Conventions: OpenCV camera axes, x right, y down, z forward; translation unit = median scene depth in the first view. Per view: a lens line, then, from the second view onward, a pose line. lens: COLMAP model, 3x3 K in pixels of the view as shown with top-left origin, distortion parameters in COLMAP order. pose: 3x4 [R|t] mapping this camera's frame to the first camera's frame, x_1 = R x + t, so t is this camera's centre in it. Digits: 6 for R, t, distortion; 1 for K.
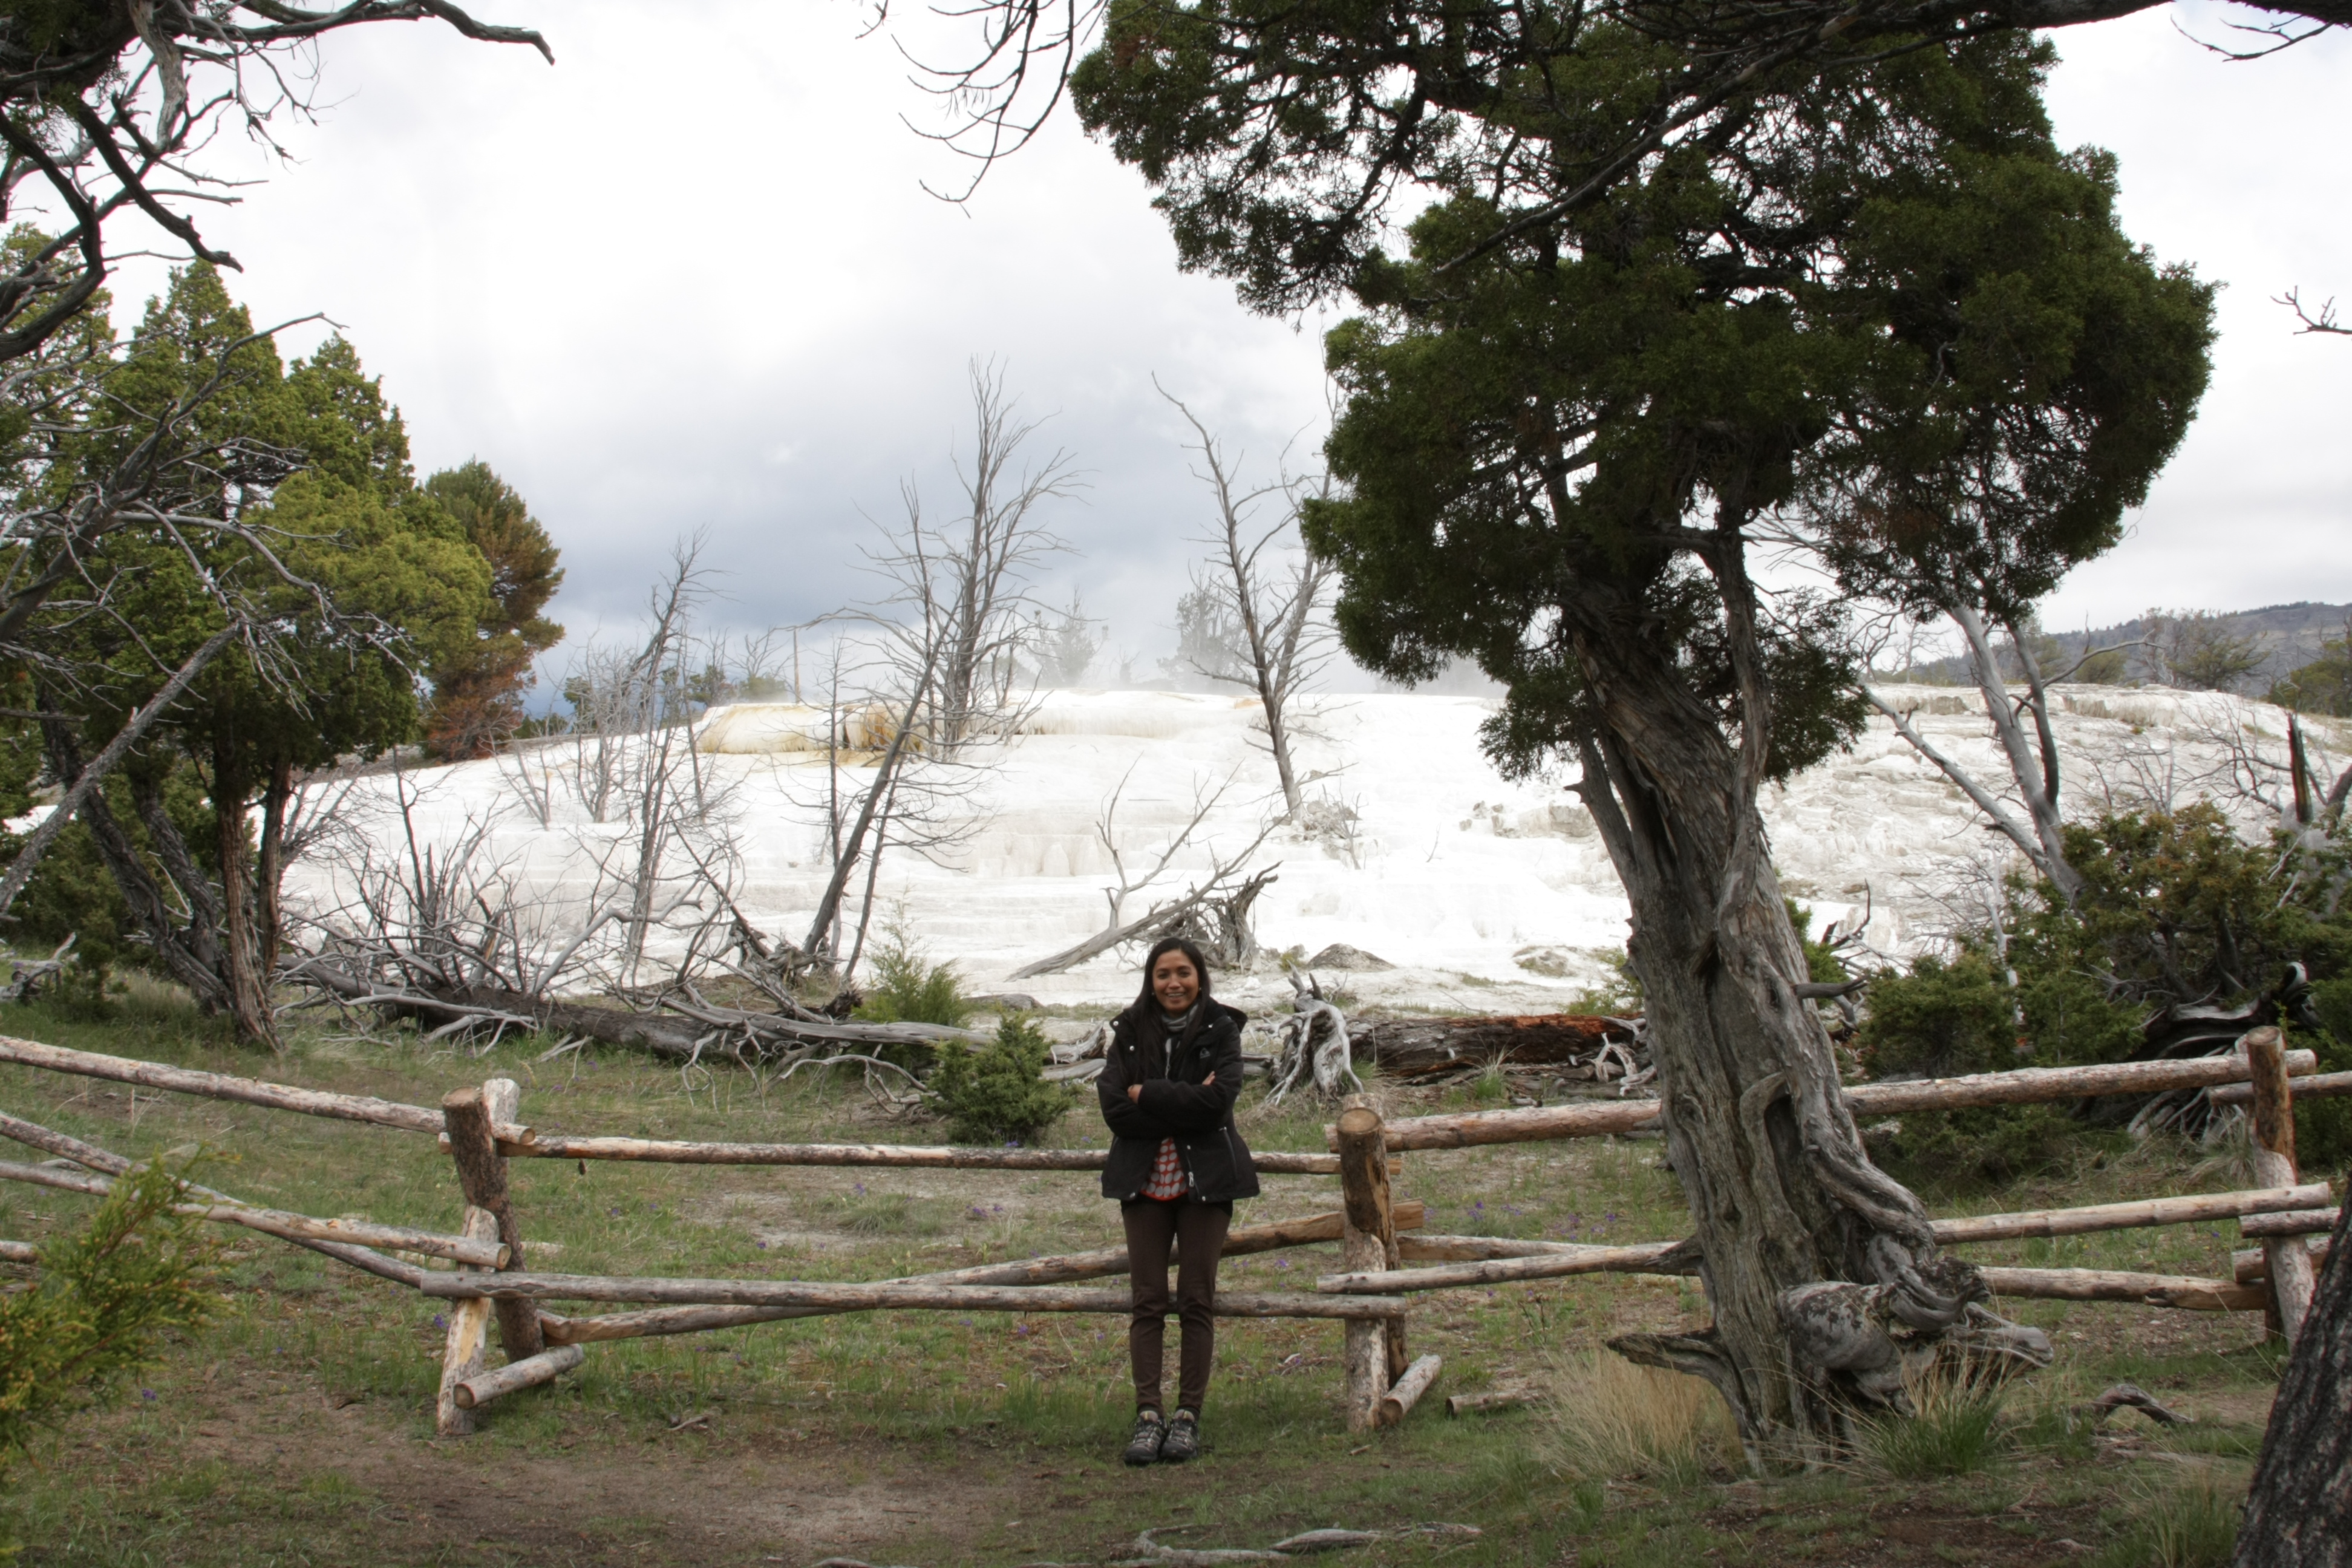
lens RADIAL K [[3184.9, 0, 1129.2], [0, 3184.9, 772.7], [0, 0, 1]] dist [-0.122971, 0.134162]
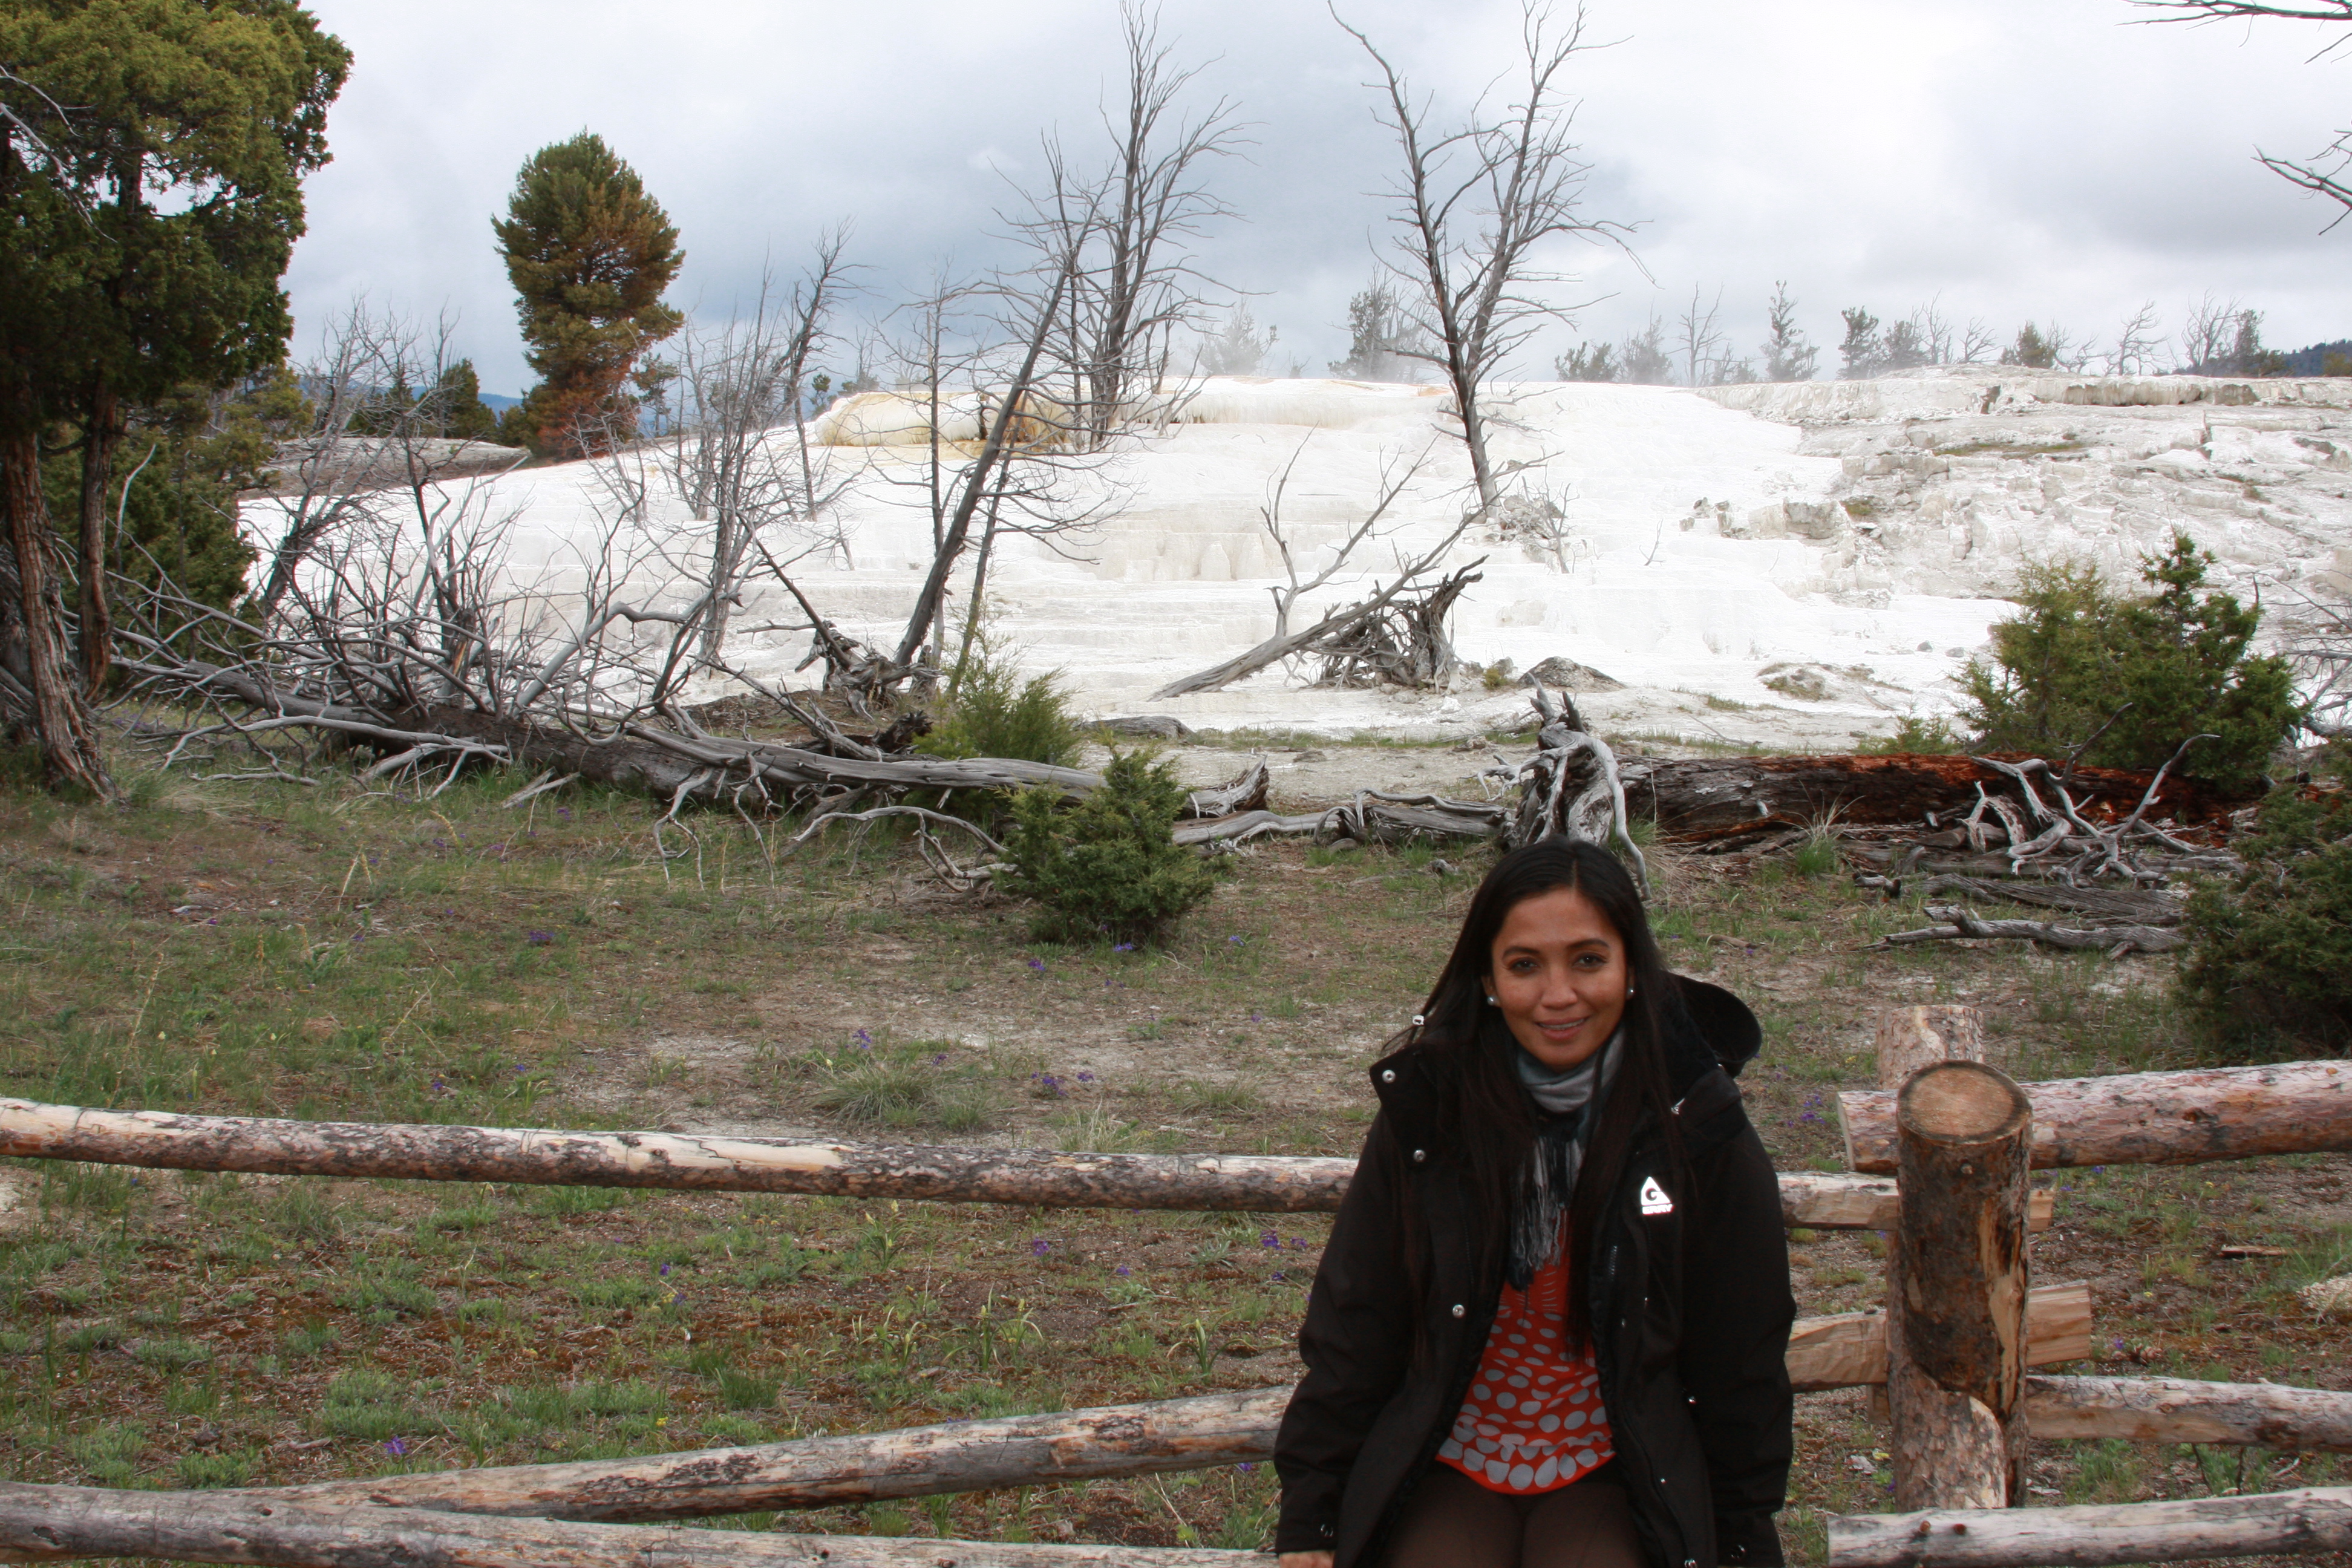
lens RADIAL K [[3182.8, 0, 1120.0], [0, 3182.8, 797.0], [0, 0, 1]] dist [-0.122490, 0.135222]
pose [[0.998452, 0.007482, -0.055106, -0.001345], [-0.002174, 0.995402, 0.095762, 0.020002], [0.055569, -0.095494, 0.993878, 0.309287]]
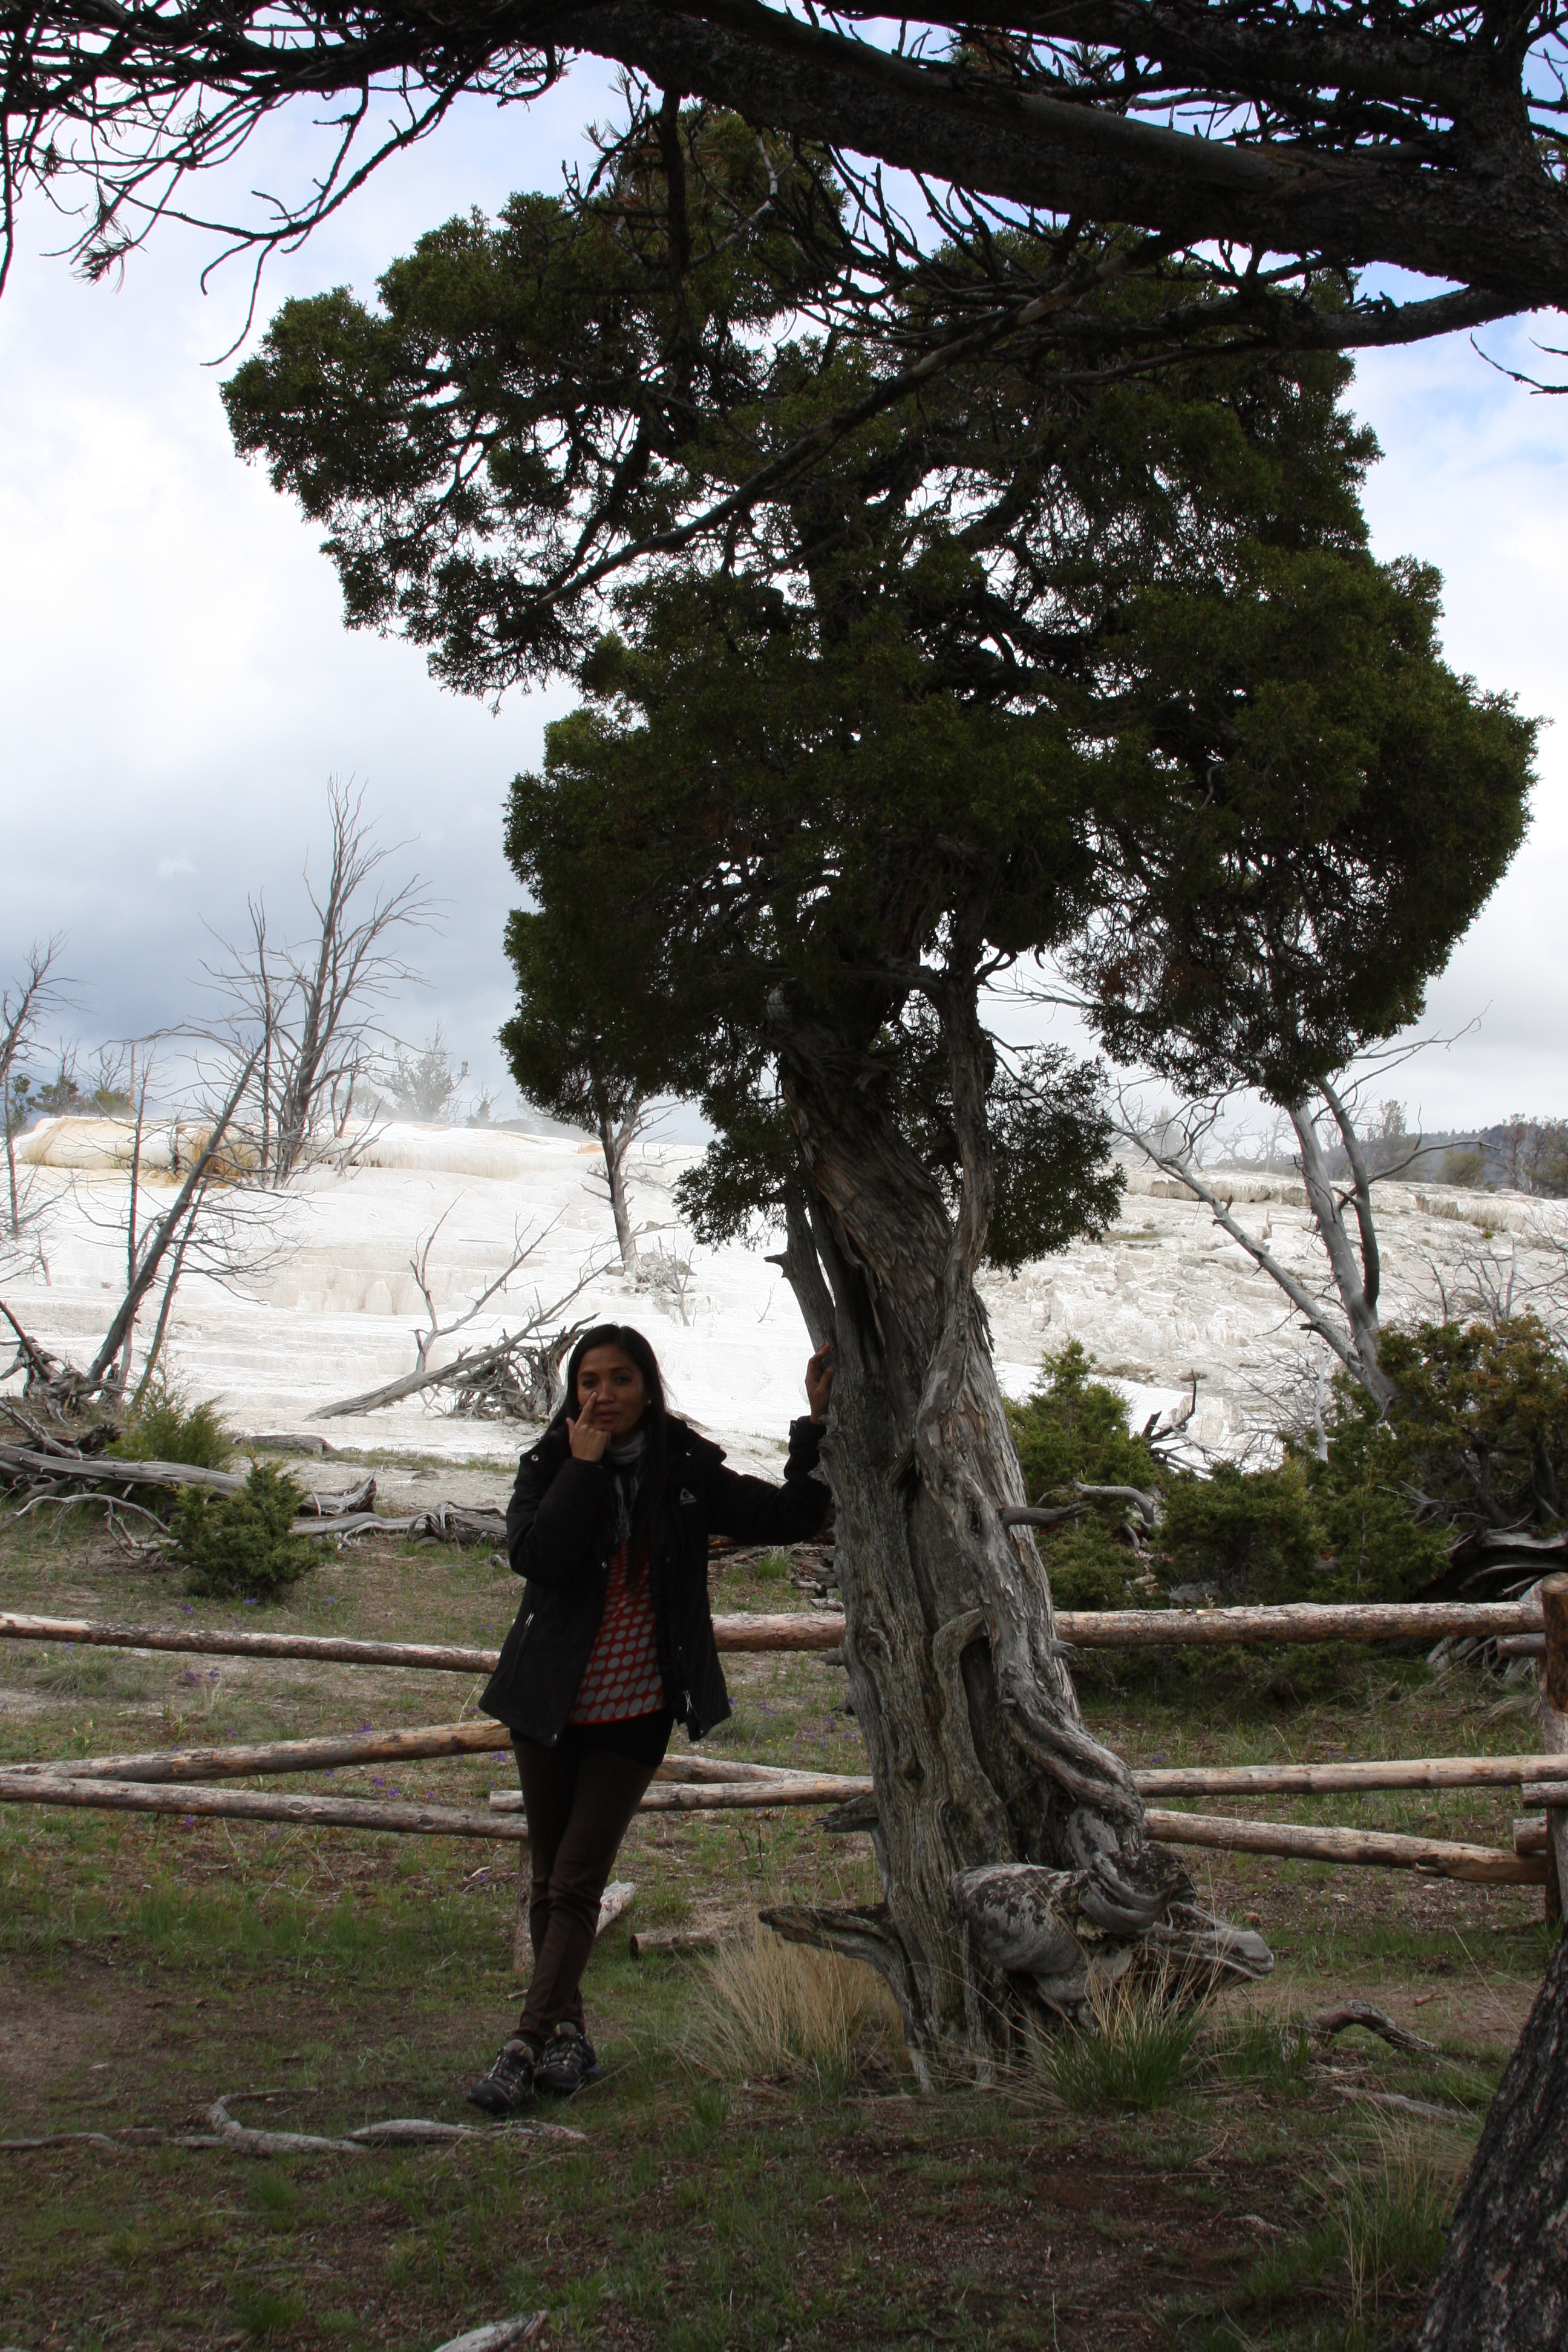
lens RADIAL K [[3201.6, 0, 699.5], [0, 3201.6, 1180.3], [0, 0, 1]] dist [-0.097843, 0.082582]
pose [[0.995921, 0.063658, 0.063951, 0.023666], [-0.062879, 0.997921, -0.014111, -0.001239], [-0.064717, 0.010032, 0.997853, 0.050802]]
